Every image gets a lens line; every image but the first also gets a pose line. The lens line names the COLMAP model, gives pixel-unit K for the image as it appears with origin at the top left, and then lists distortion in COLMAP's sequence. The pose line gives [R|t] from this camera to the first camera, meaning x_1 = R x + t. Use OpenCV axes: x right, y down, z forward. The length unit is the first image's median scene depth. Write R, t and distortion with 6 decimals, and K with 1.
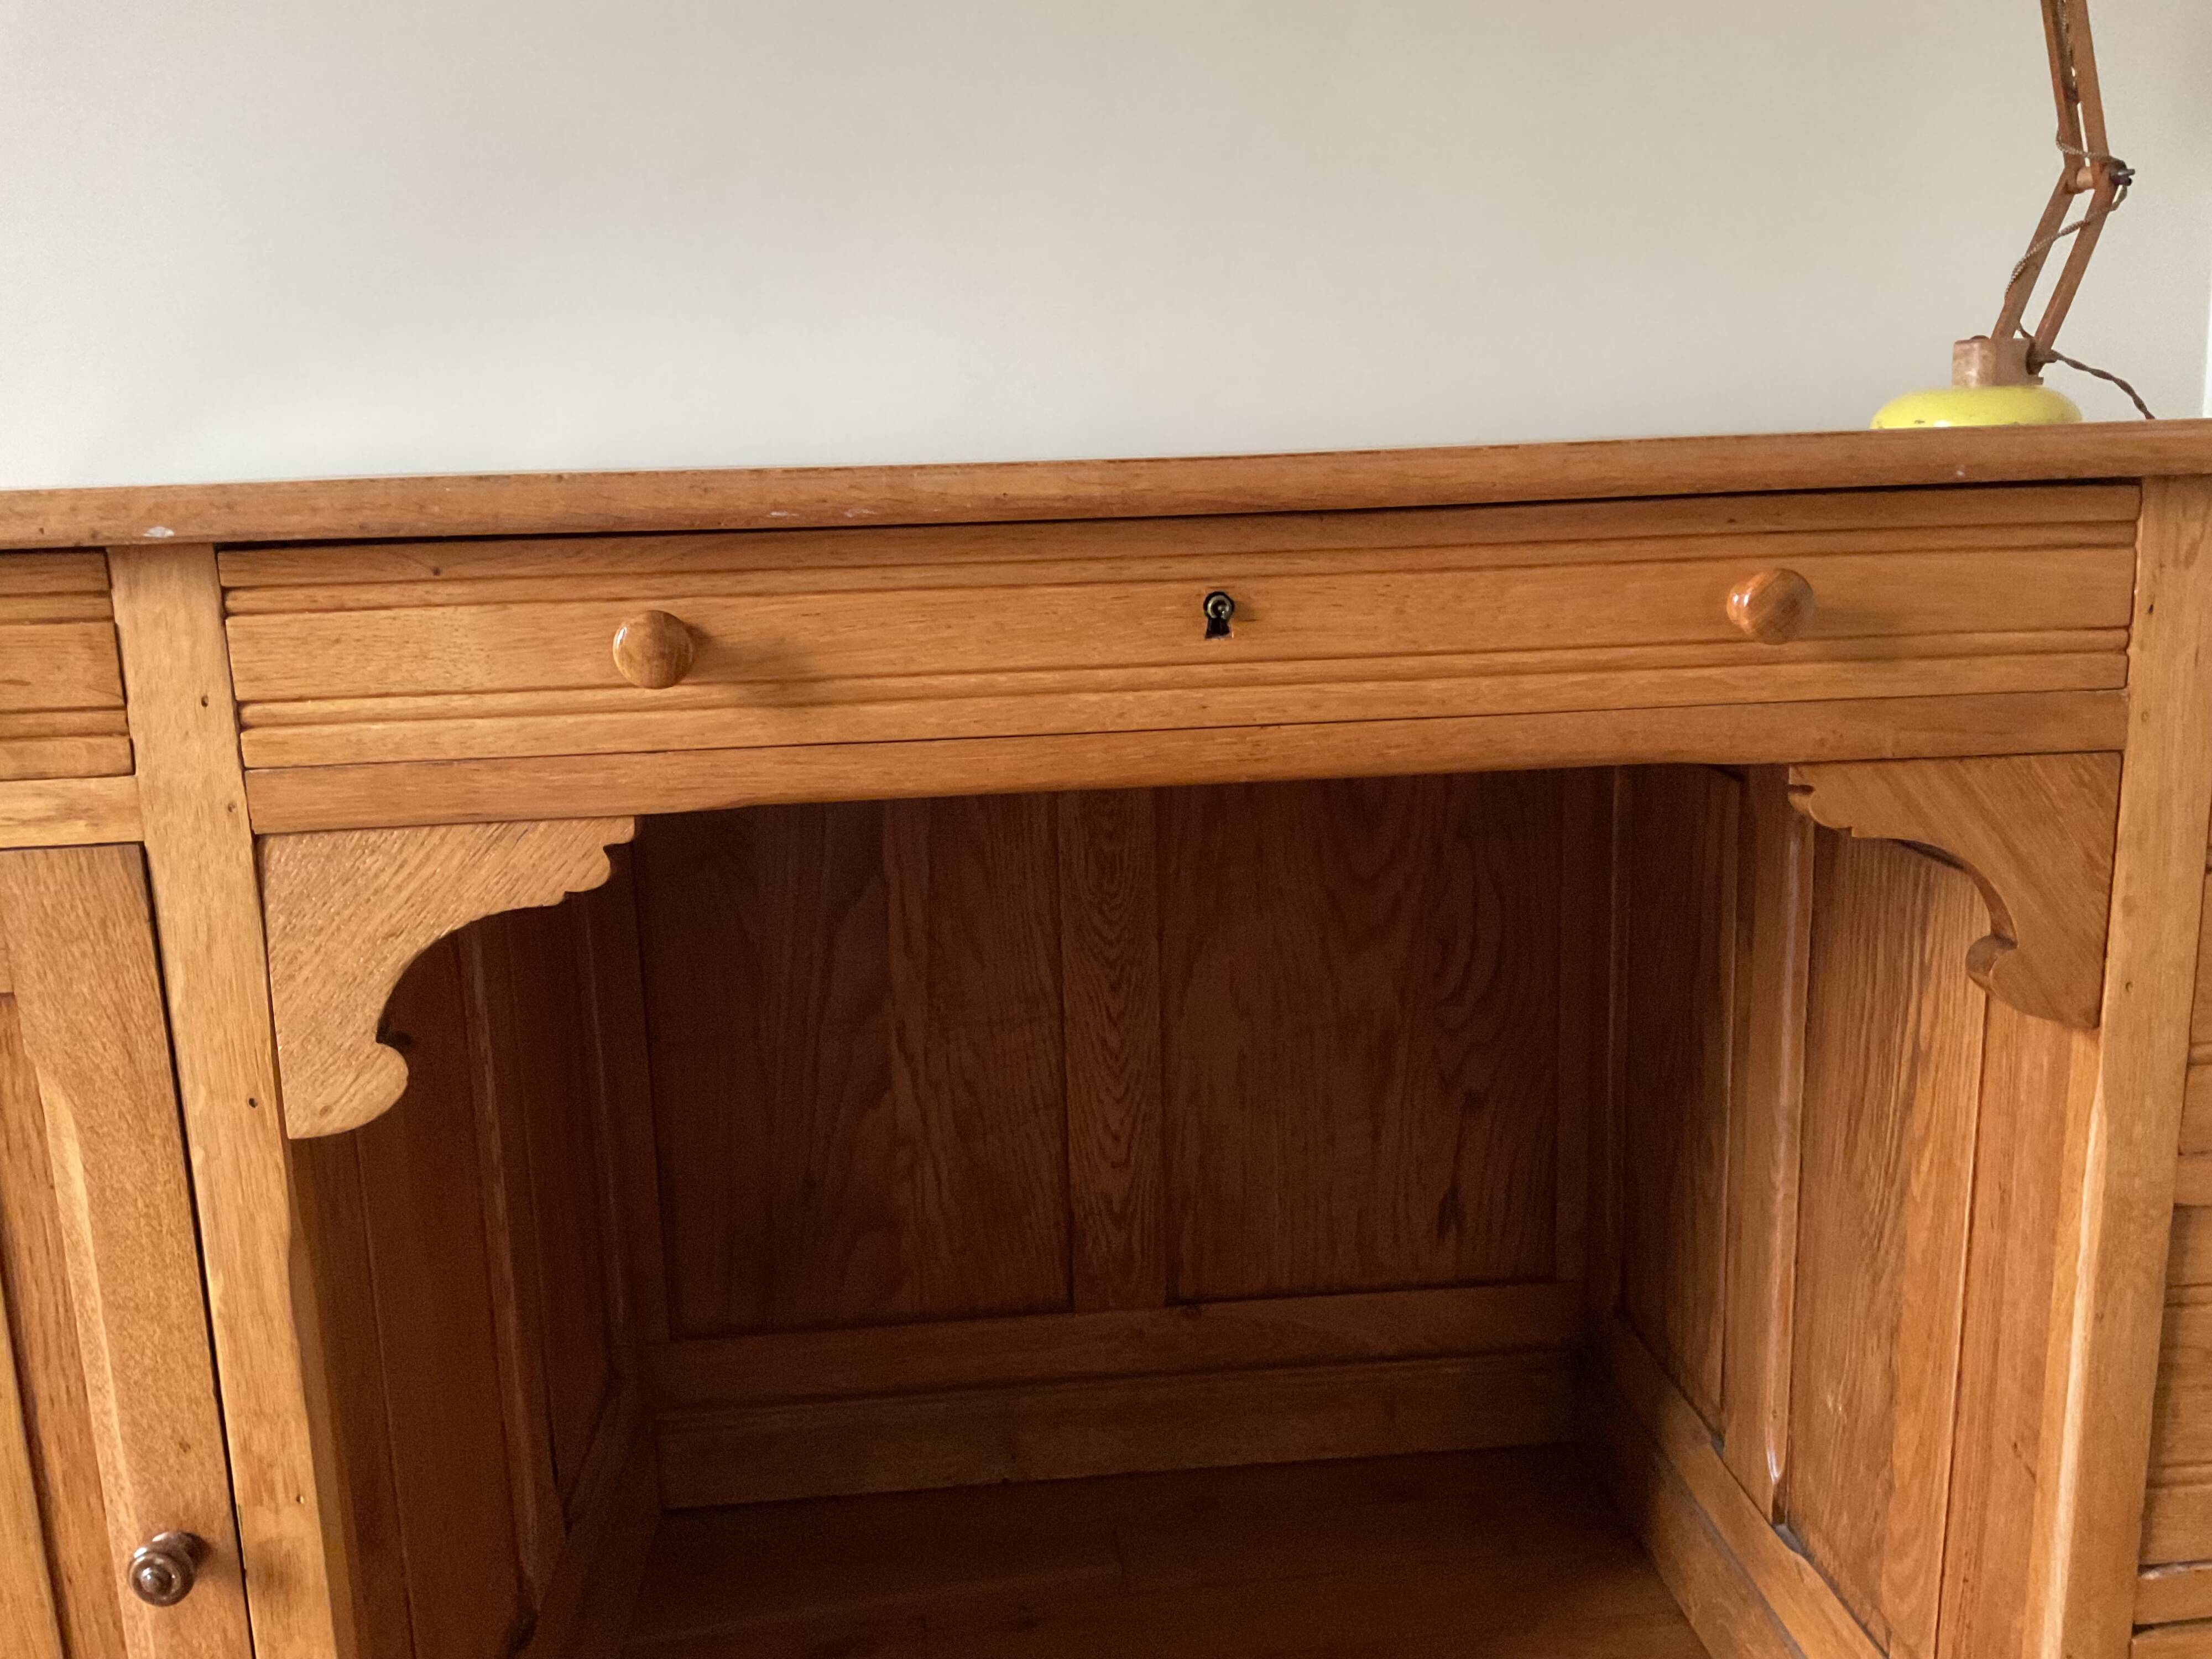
lens RADIAL K [[1804.3, 0, 1098.5], [0, 1804.3, 825.8], [0, 0, 1]] dist [0.084327, -0.154789]
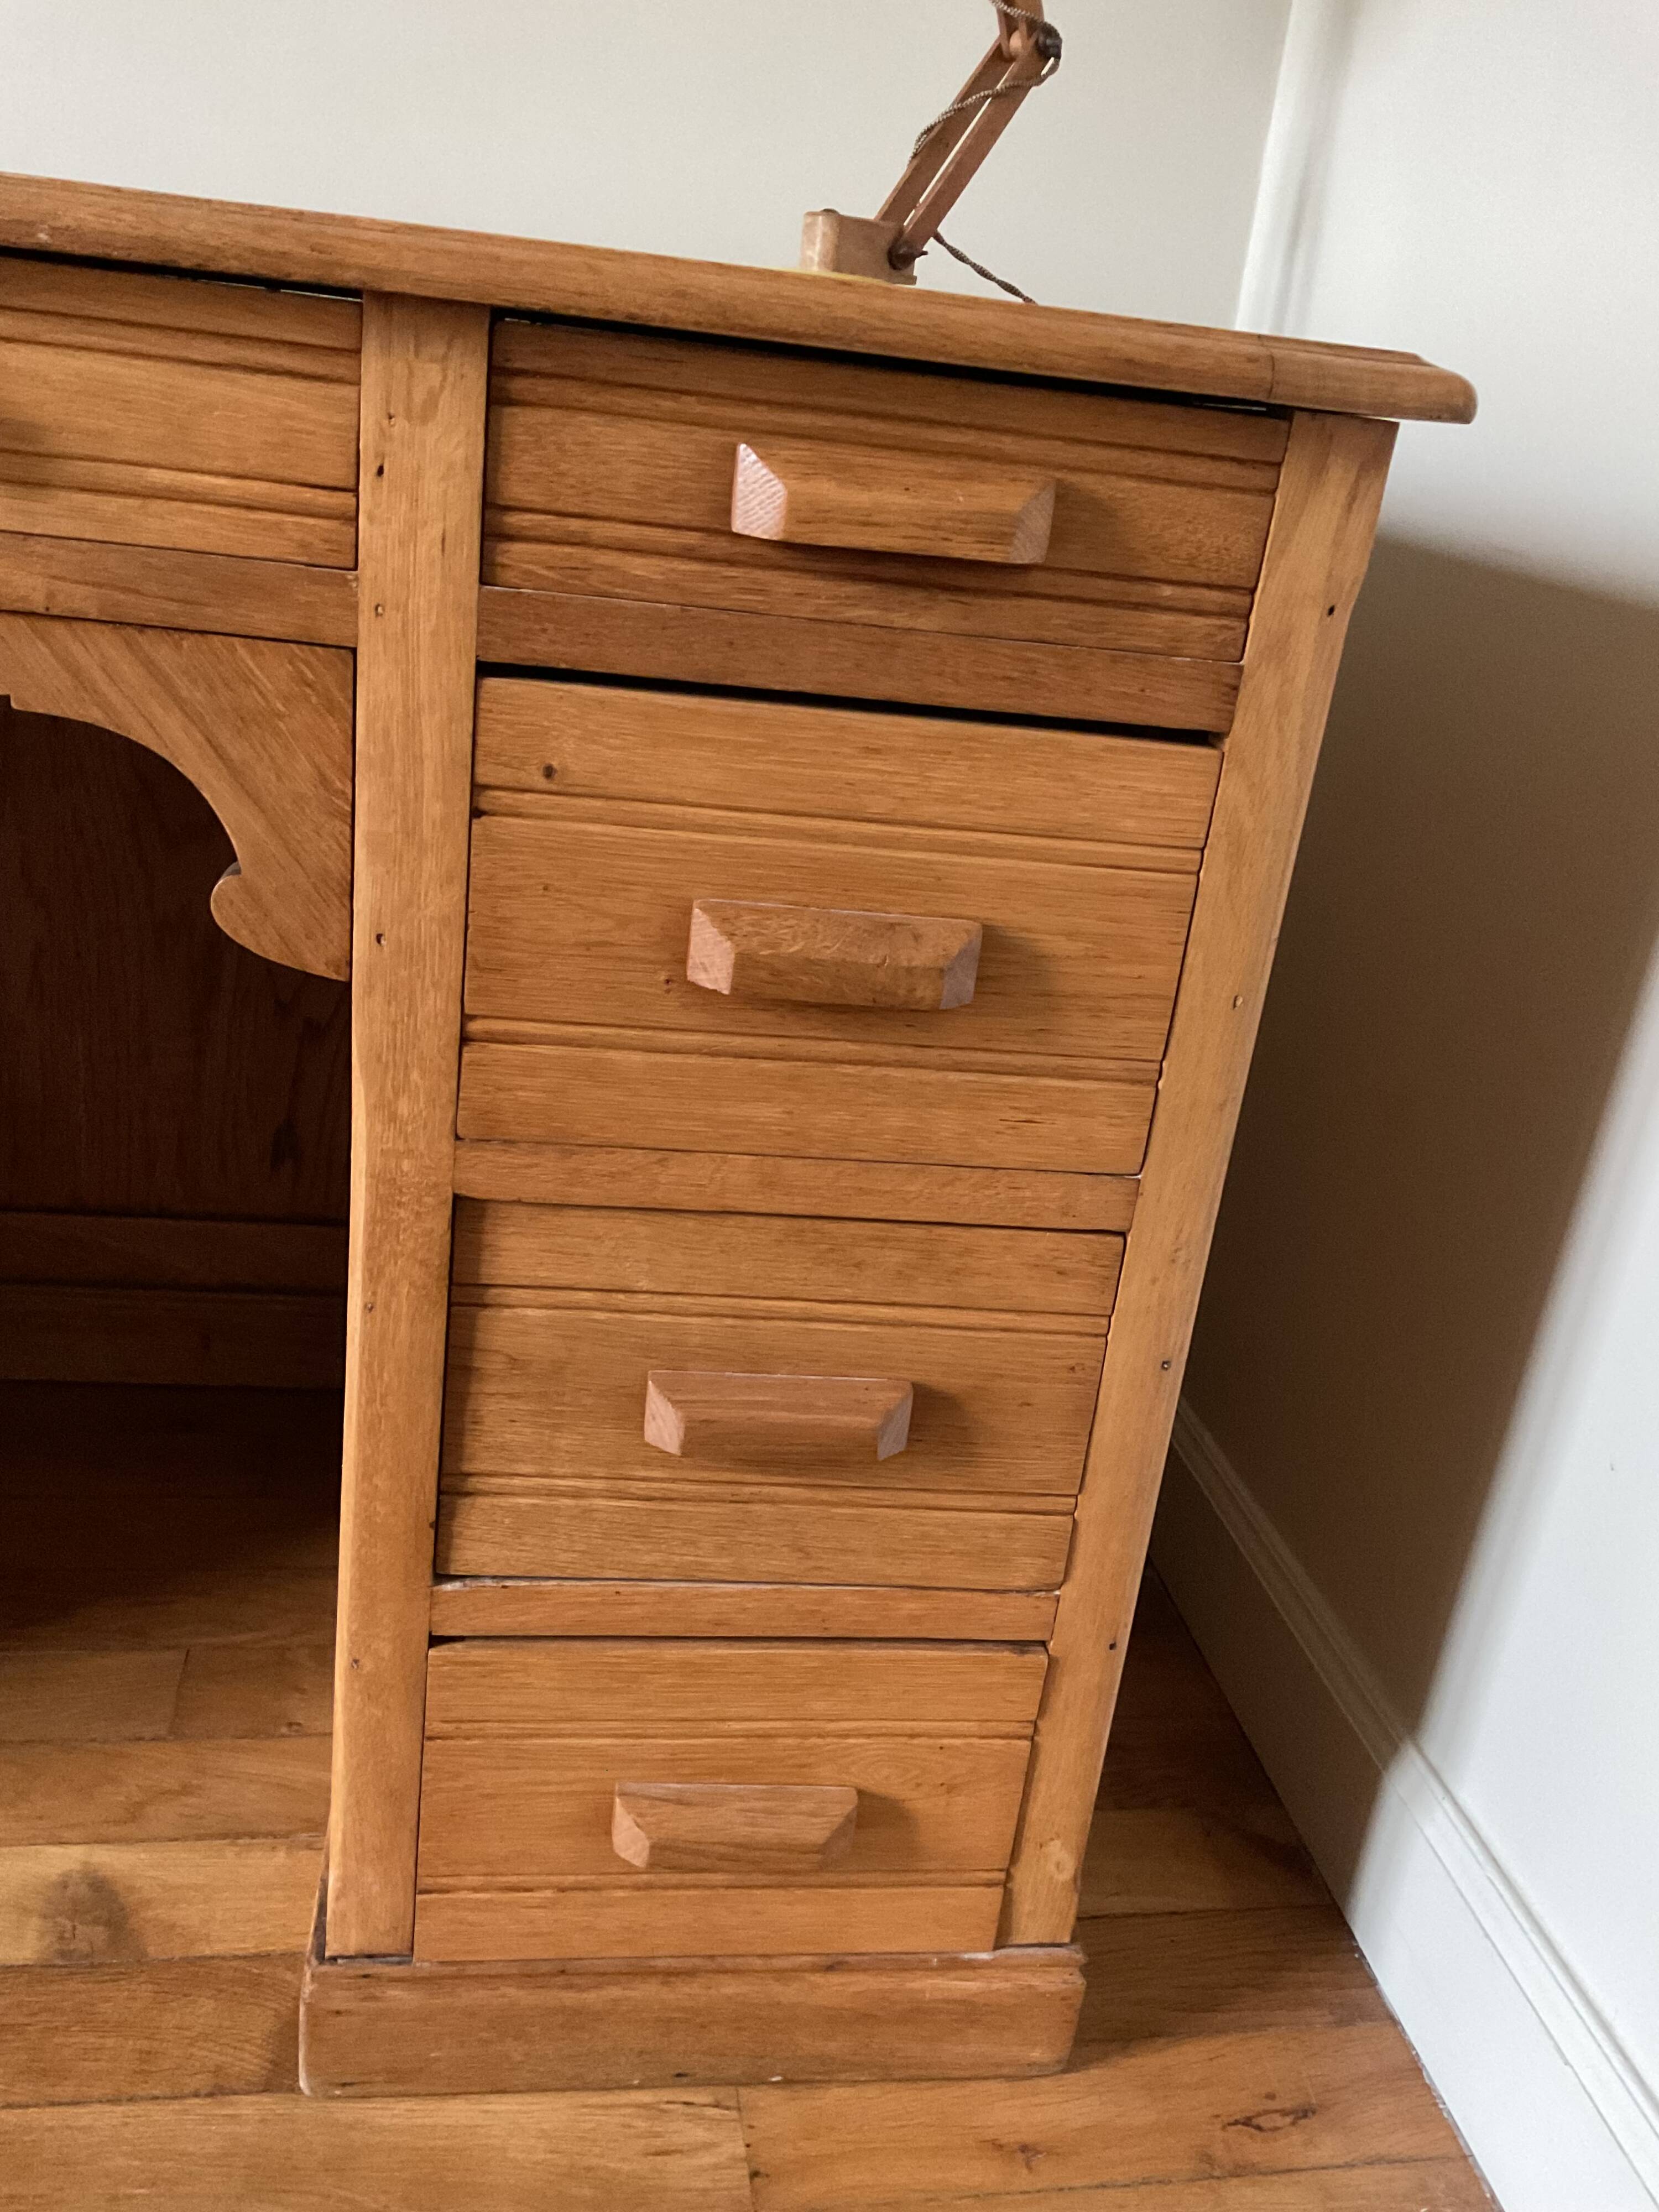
lens RADIAL K [[1804.3, 0, 817.8], [0, 1804.3, 1101.5], [0, 0, 1]] dist [0.084327, -0.154789]
pose [[0.987997, 0.118343, 0.099279, 0.720103], [-0.134254, 0.975735, 0.172965, -0.012290], [-0.076401, -0.184218, 0.979912, 0.141866]]
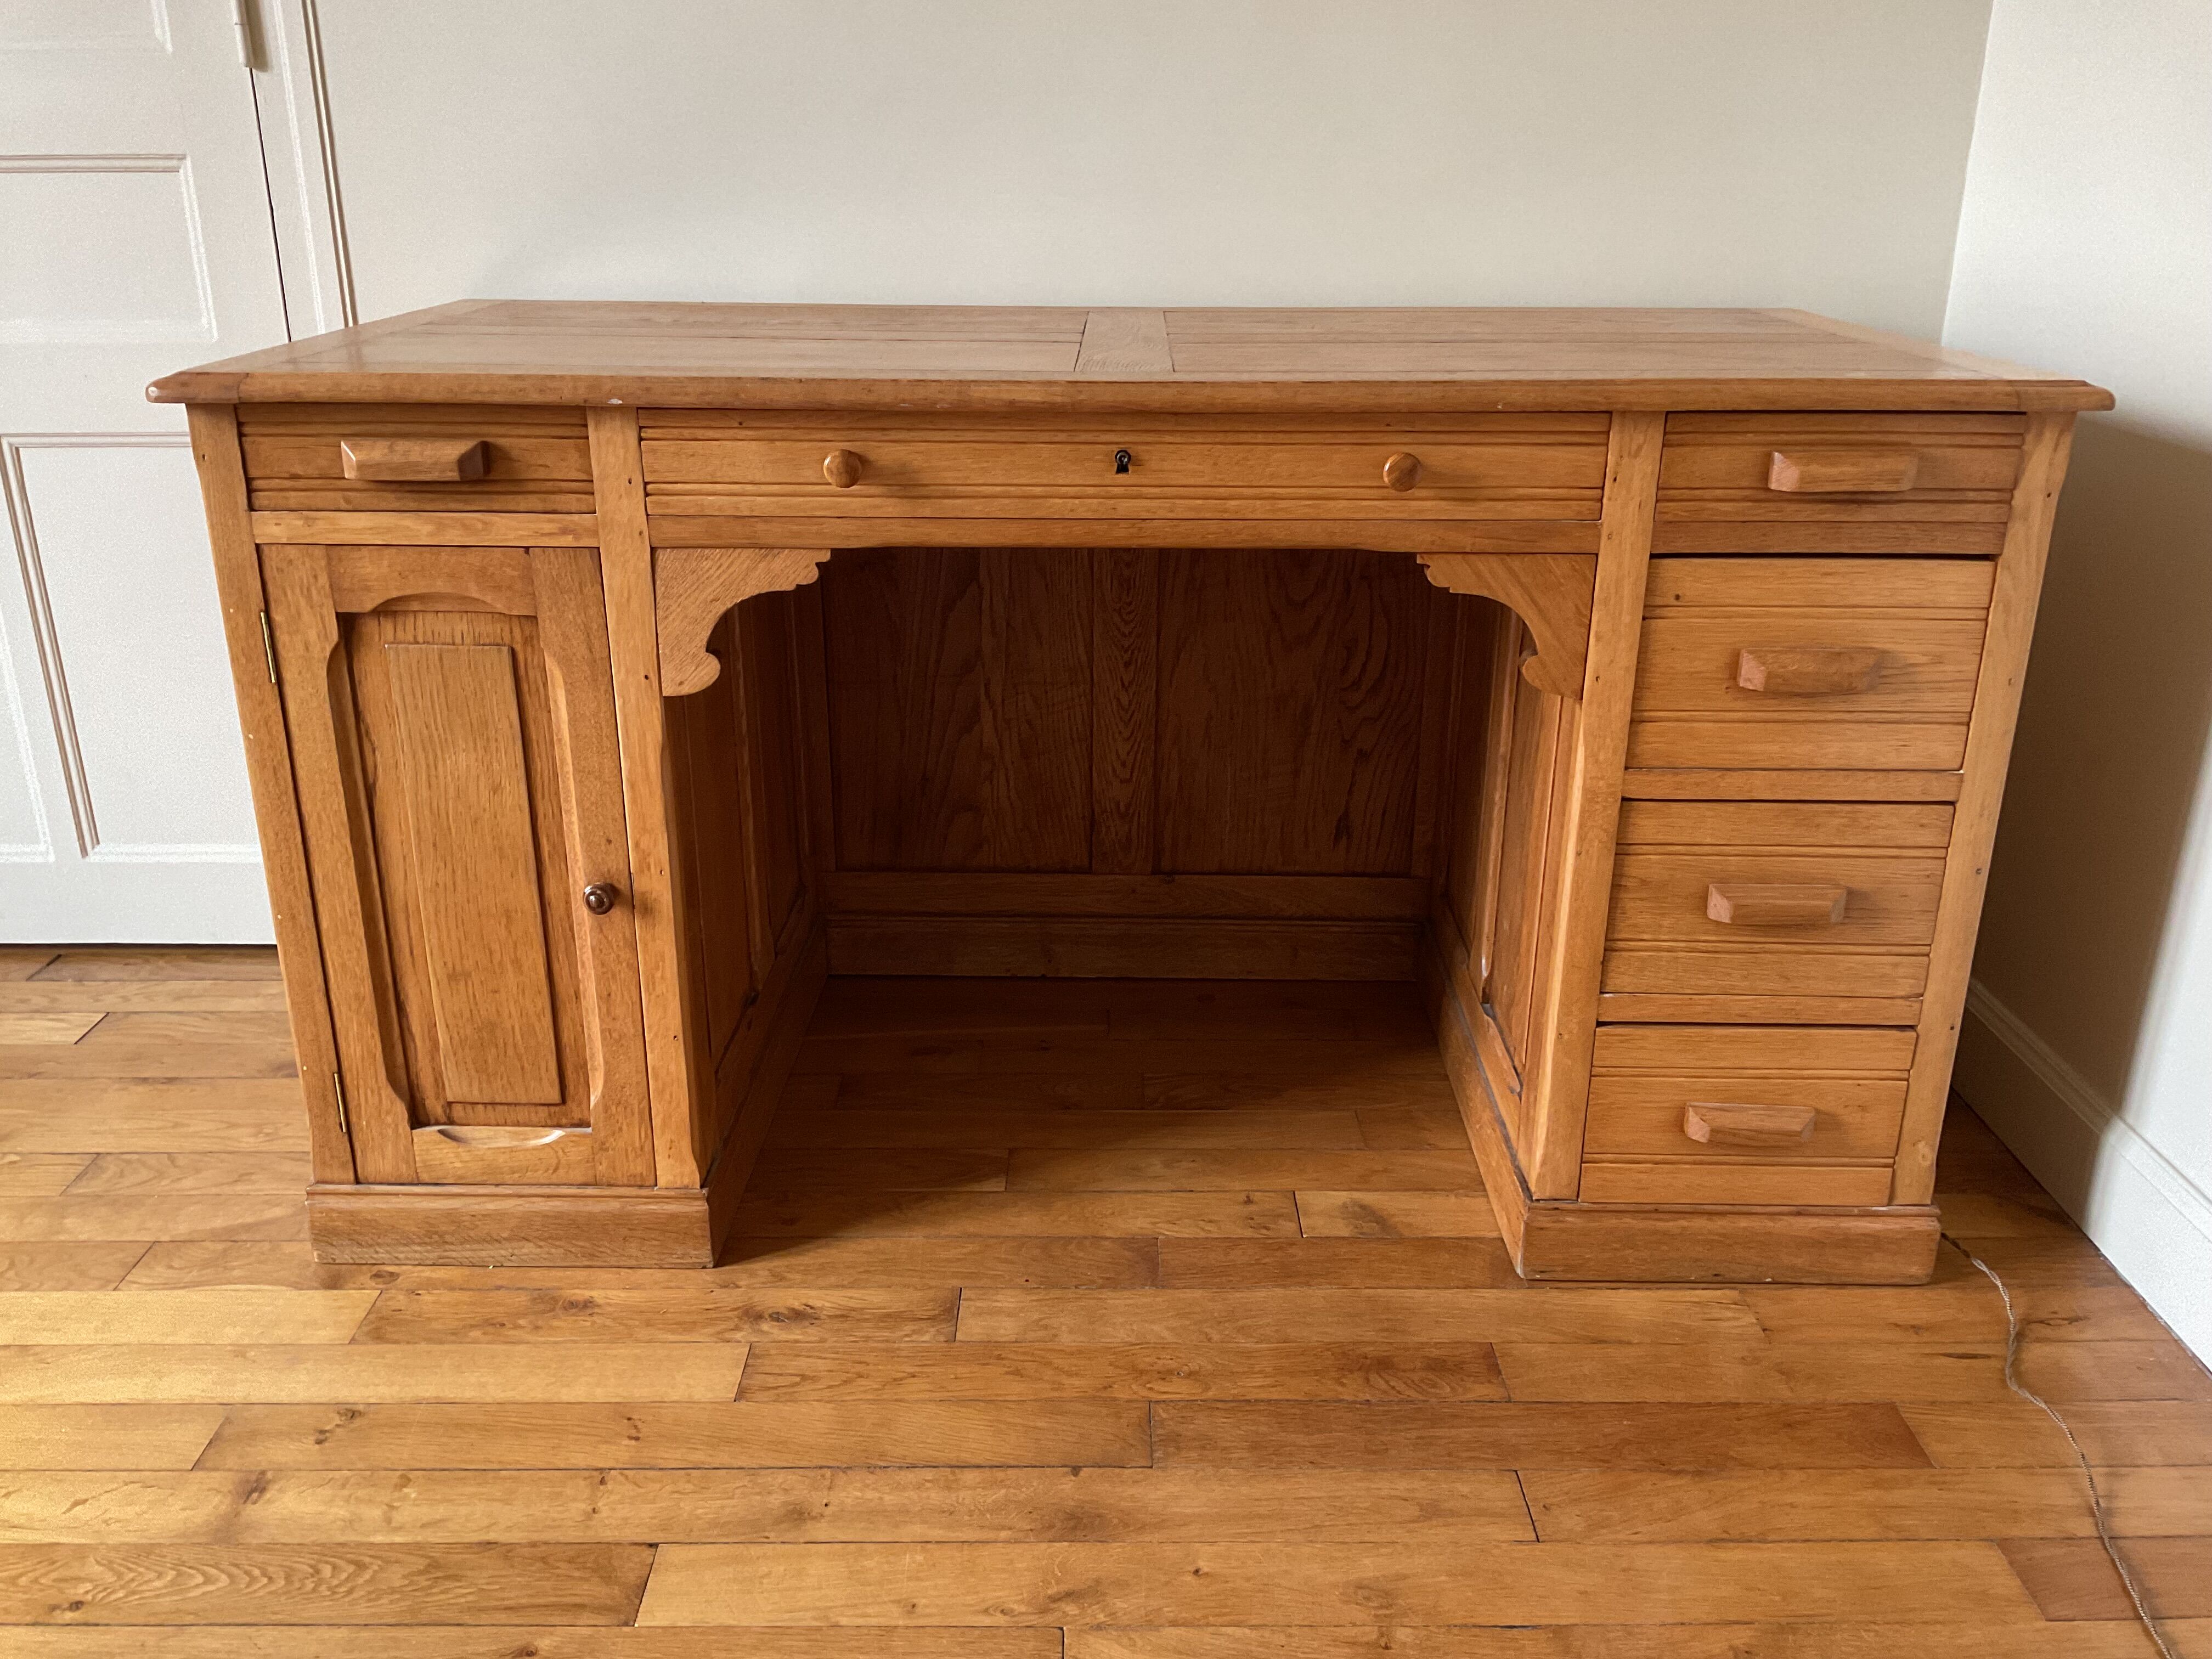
lens RADIAL K [[1789.2, 0, 1095.7], [0, 1789.2, 828.1], [0, 0, 1]] dist [0.064606, -0.094941]
pose [[0.994287, 0.068513, -0.081845, 0.216107], [-0.054398, 0.985008, 0.163709, -0.039392], [0.091834, -0.158322, 0.983108, -0.956085]]
